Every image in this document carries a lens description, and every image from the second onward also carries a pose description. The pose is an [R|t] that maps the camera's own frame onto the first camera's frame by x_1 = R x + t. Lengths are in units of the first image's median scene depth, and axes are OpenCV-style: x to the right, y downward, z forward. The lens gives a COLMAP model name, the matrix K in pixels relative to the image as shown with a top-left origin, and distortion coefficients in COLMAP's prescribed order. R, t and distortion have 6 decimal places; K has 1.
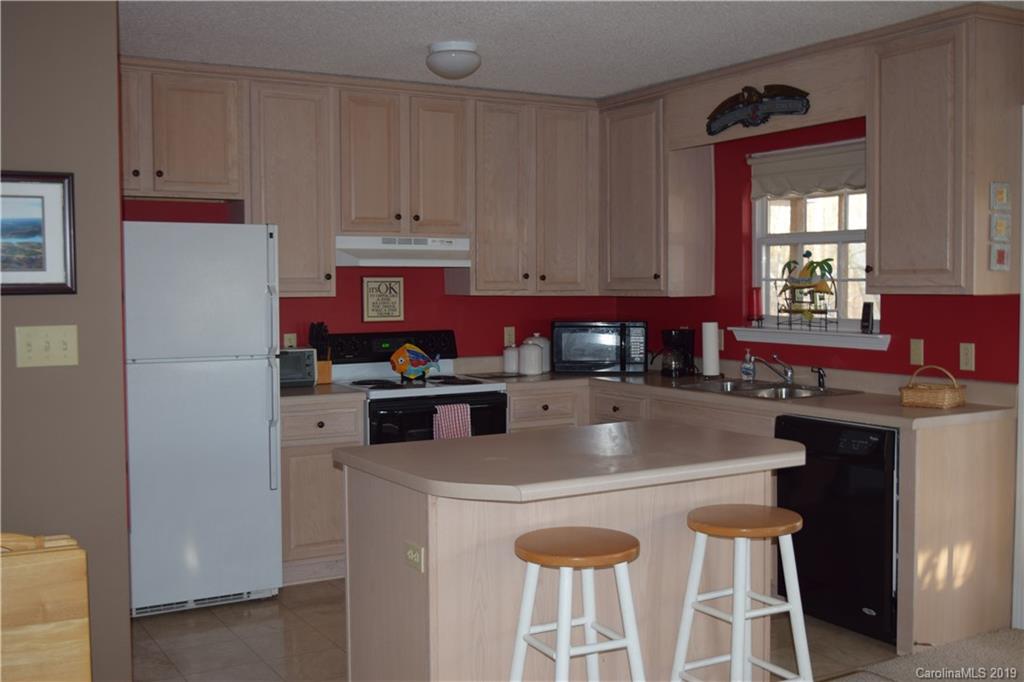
lens RADIAL K [[1114.5, 0, 512.0], [0, 1114.5, 341.0], [0, 0, 1]] dist [-0.023742, 0.004129]
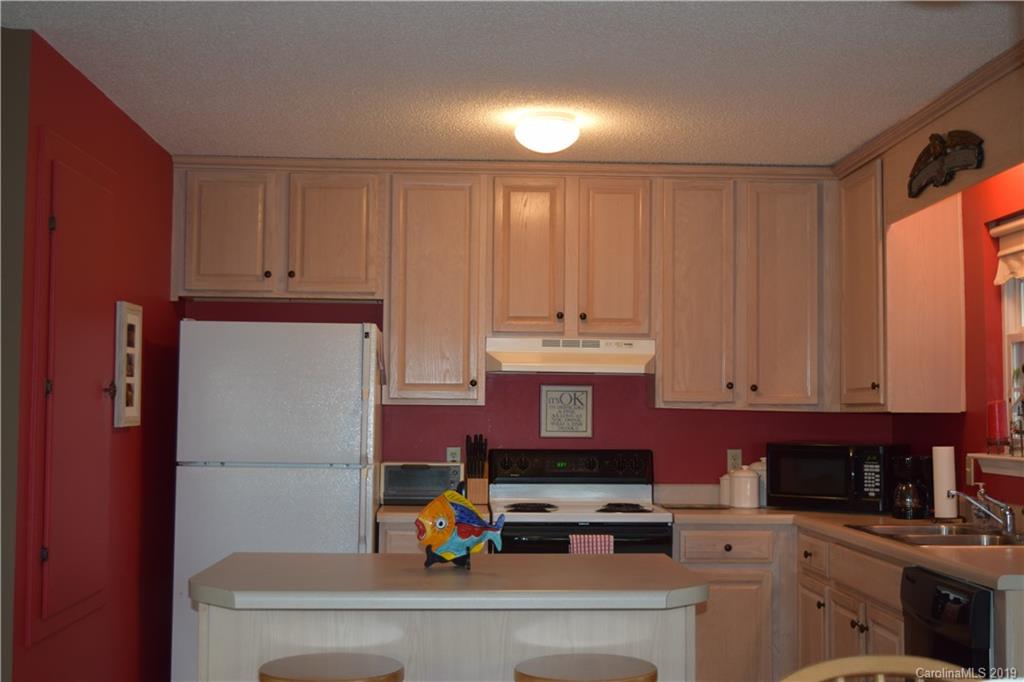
lens RADIAL K [[1316.4, 0, 512.0], [0, 1316.4, 341.0], [0, 0, 1]] dist [-0.039000, -0.038572]
pose [[0.882049, -0.011723, -0.471012, 0.344806], [-0.039953, 0.994229, -0.099565, 0.012160], [0.469461, 0.106640, 0.876490, 0.081407]]
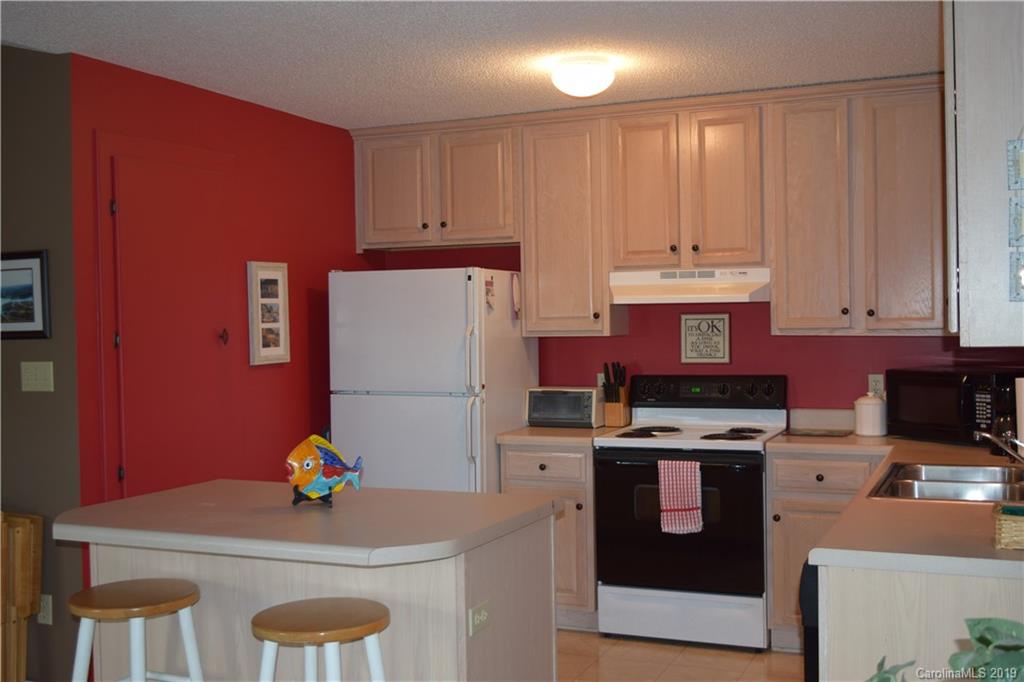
lens RADIAL K [[1114.5, 0, 512.0], [0, 1114.5, 341.0], [0, 0, 1]] dist [-0.023742, 0.004129]
pose [[0.582304, 0.011824, -0.812885, 0.550842], [-0.030227, 0.999518, -0.007115, -0.025527], [0.812409, 0.028714, 0.582380, 0.363845]]
